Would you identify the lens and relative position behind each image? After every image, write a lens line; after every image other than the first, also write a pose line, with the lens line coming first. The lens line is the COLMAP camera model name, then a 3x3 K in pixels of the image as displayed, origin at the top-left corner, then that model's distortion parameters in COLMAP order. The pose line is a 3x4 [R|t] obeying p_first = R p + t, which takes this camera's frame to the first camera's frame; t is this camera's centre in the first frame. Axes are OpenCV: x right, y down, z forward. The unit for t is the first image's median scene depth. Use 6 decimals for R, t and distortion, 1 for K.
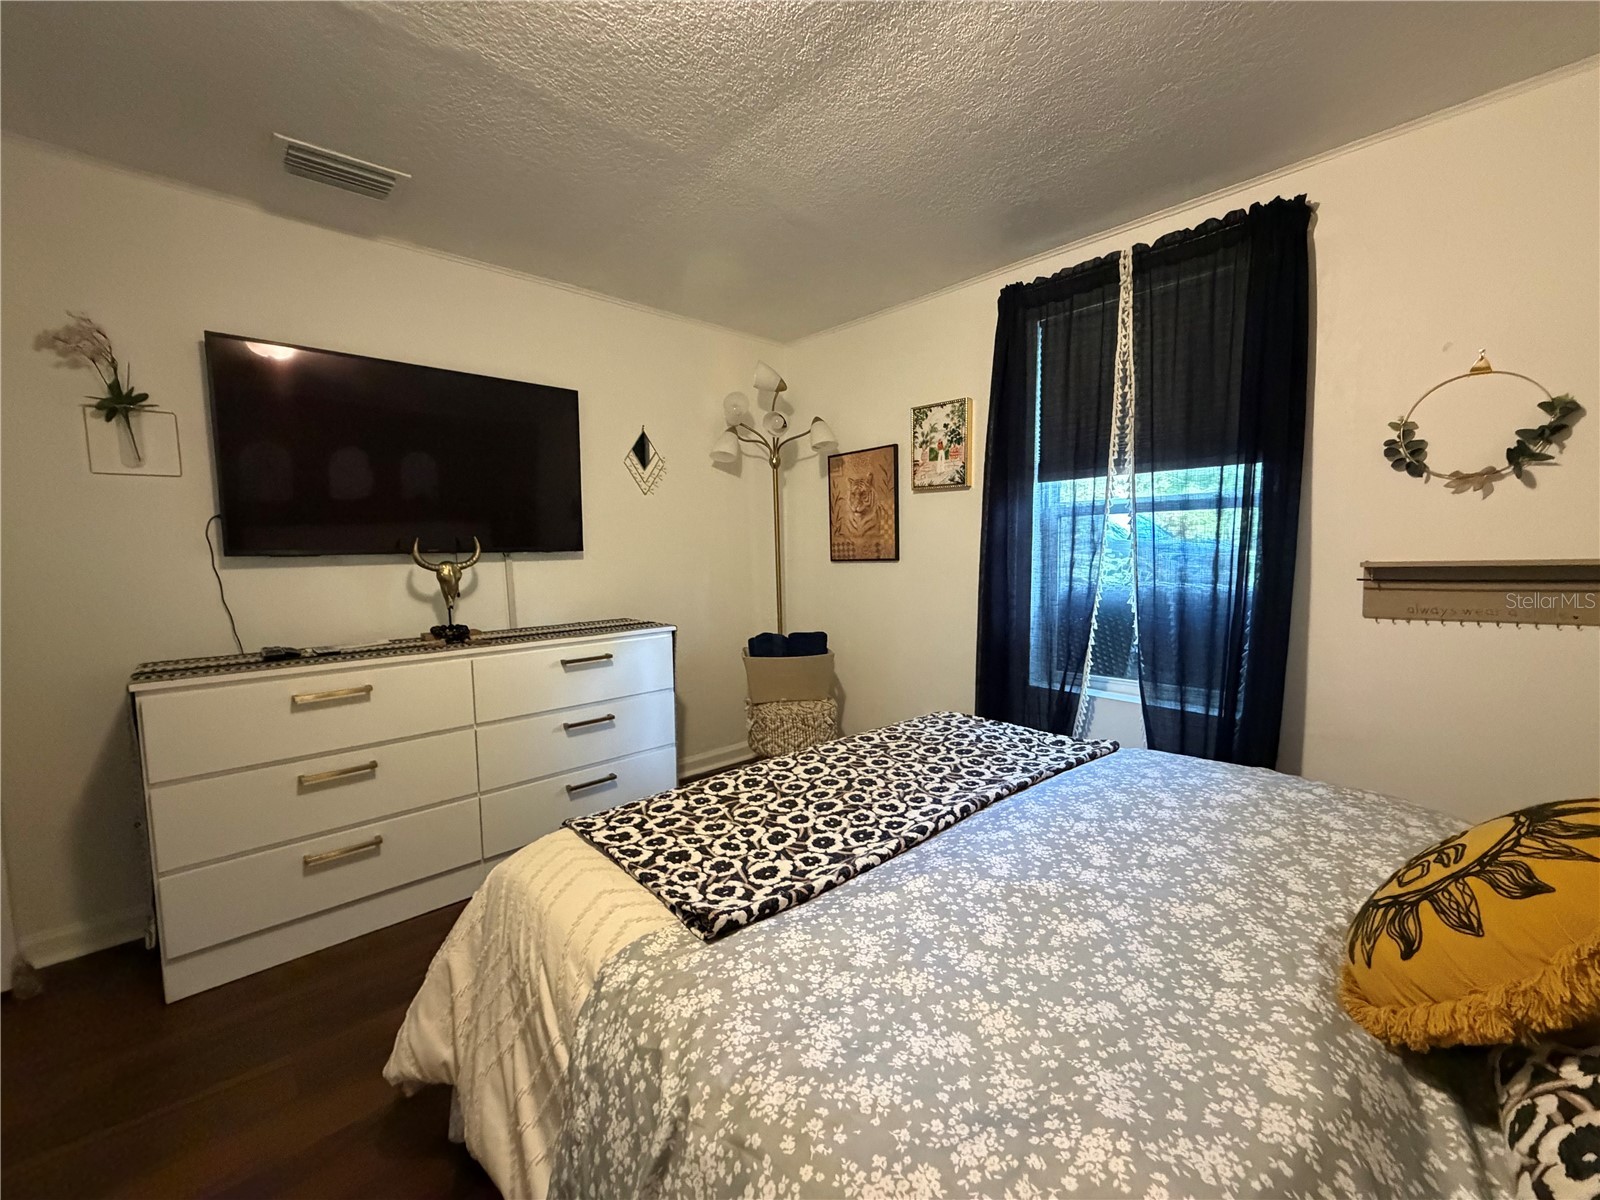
lens RADIAL K [[637.4, 0, 792.3], [0, 637.4, 602.1], [0, 0, 1]] dist [-0.000639, 0.000093]
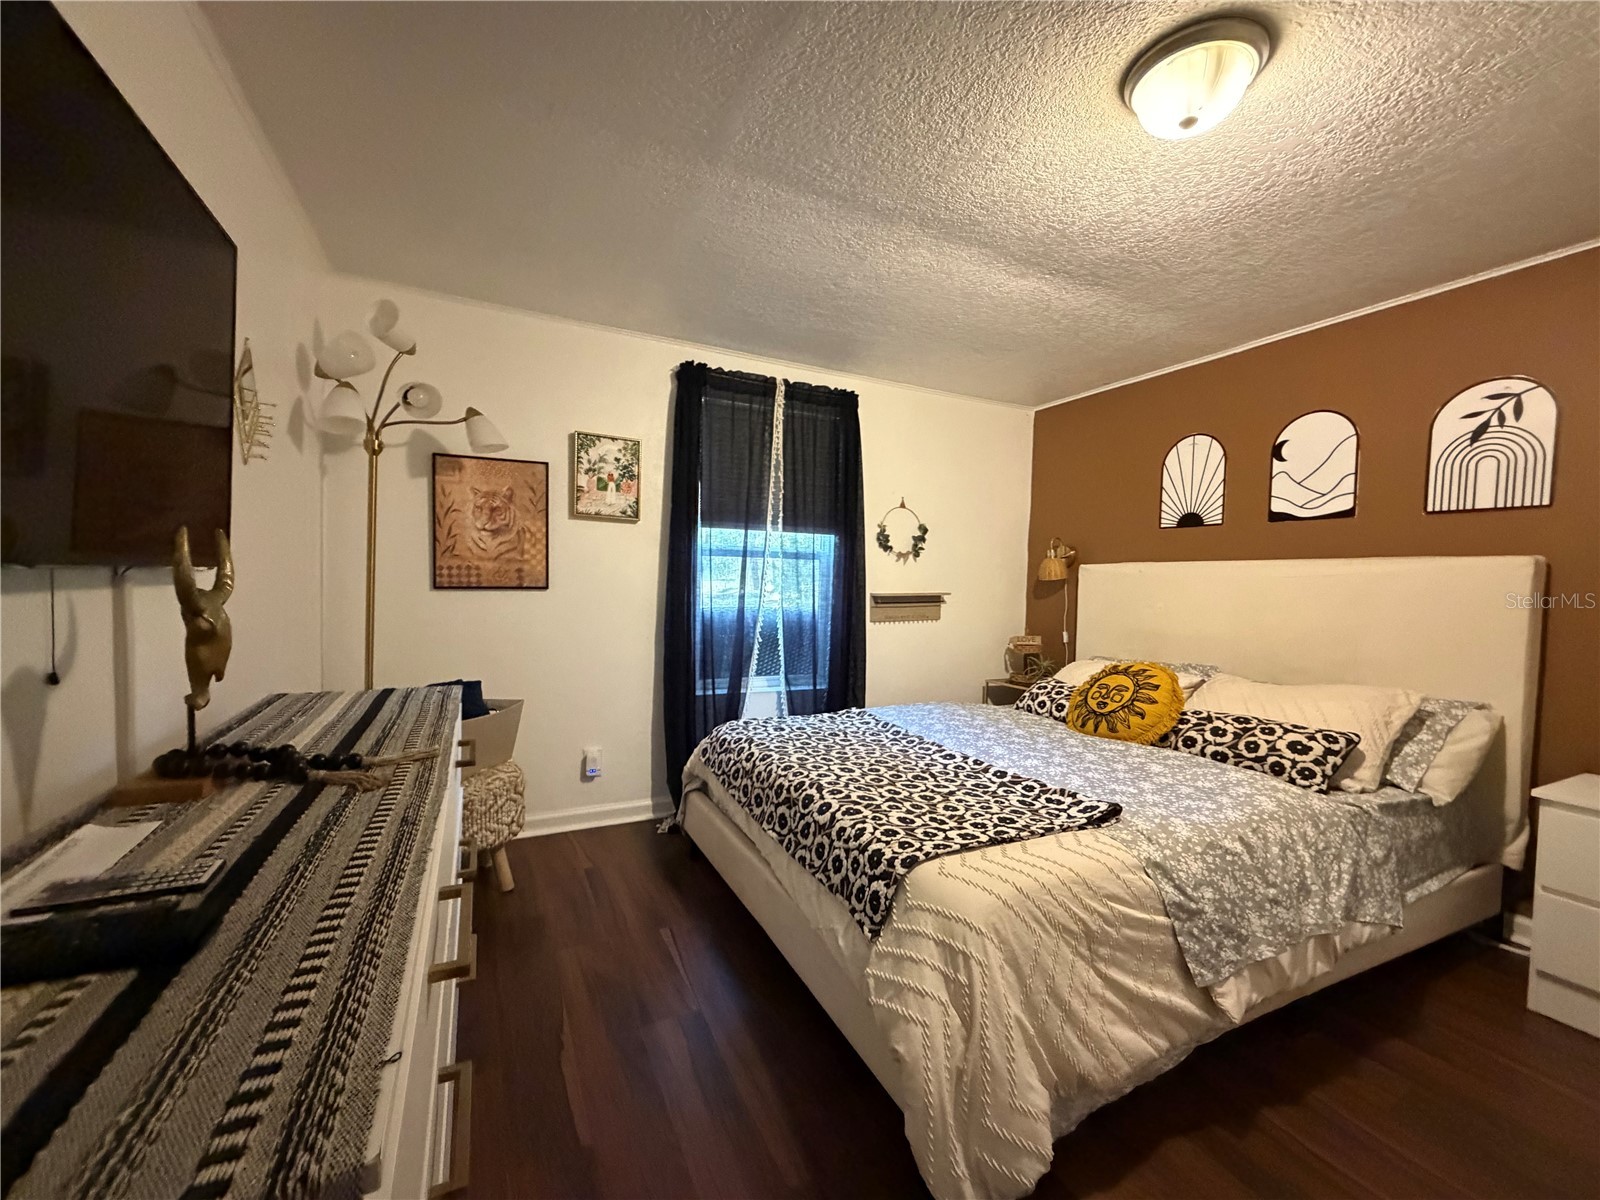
lens RADIAL K [[637.4, 0, 792.3], [0, 637.4, 602.1], [0, 0, 1]] dist [-0.000639, 0.000093]
pose [[0.291315, -0.013404, 0.956533, -0.870657], [0.050805, 0.998707, -0.001478, -0.038913], [-0.955277, 0.049027, 0.291619, 0.570180]]
